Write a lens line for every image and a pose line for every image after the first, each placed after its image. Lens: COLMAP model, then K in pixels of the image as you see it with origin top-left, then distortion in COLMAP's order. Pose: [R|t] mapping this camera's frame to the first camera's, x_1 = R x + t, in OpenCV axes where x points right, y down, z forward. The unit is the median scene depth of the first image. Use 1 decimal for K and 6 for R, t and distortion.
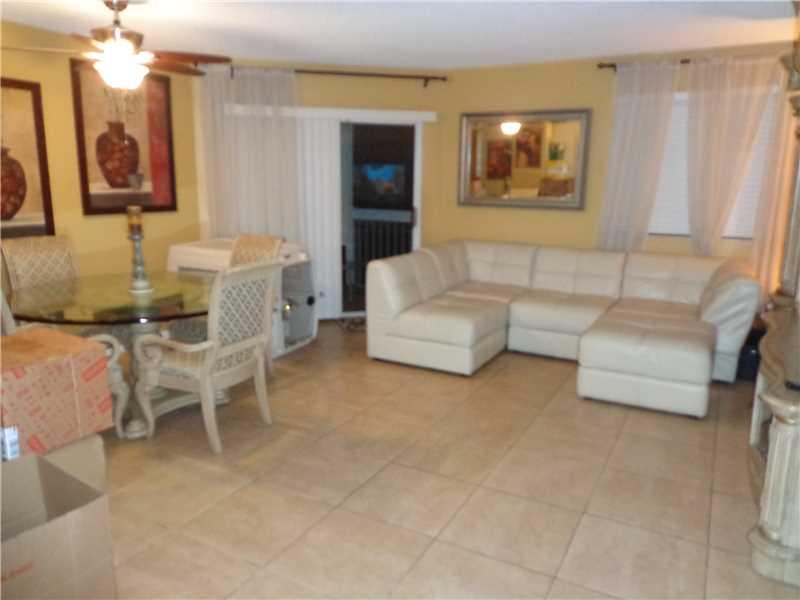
lens RADIAL K [[598.6, 0, 396.2], [0, 598.6, 304.5], [0, 0, 1]] dist [0.003863, 0.000293]
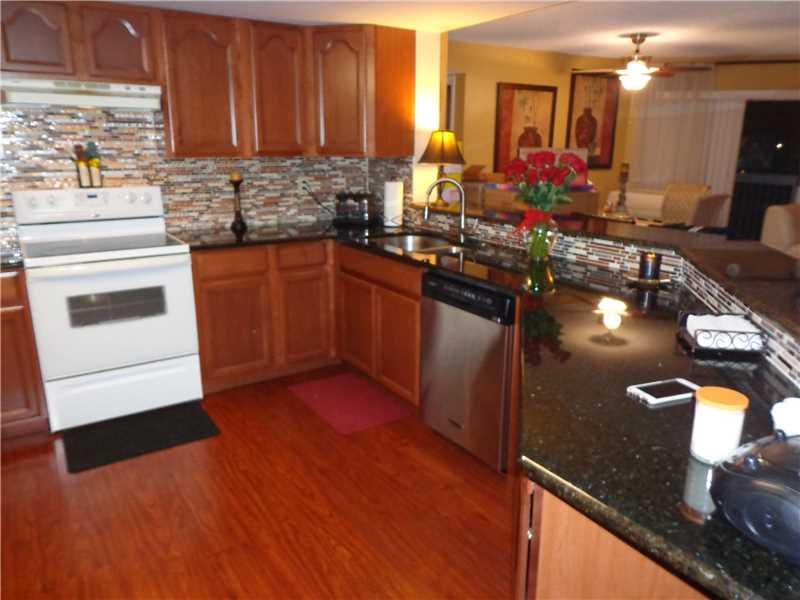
lens RADIAL K [[598.6, 0, 404.1], [0, 598.6, 298.9], [0, 0, 1]] dist [0.003863, 0.000293]
pose [[0.896902, 0.102388, -0.430214, -0.181587], [-0.086118, 0.994643, 0.057181, 0.128232], [0.433764, -0.014237, 0.900914, -0.570126]]
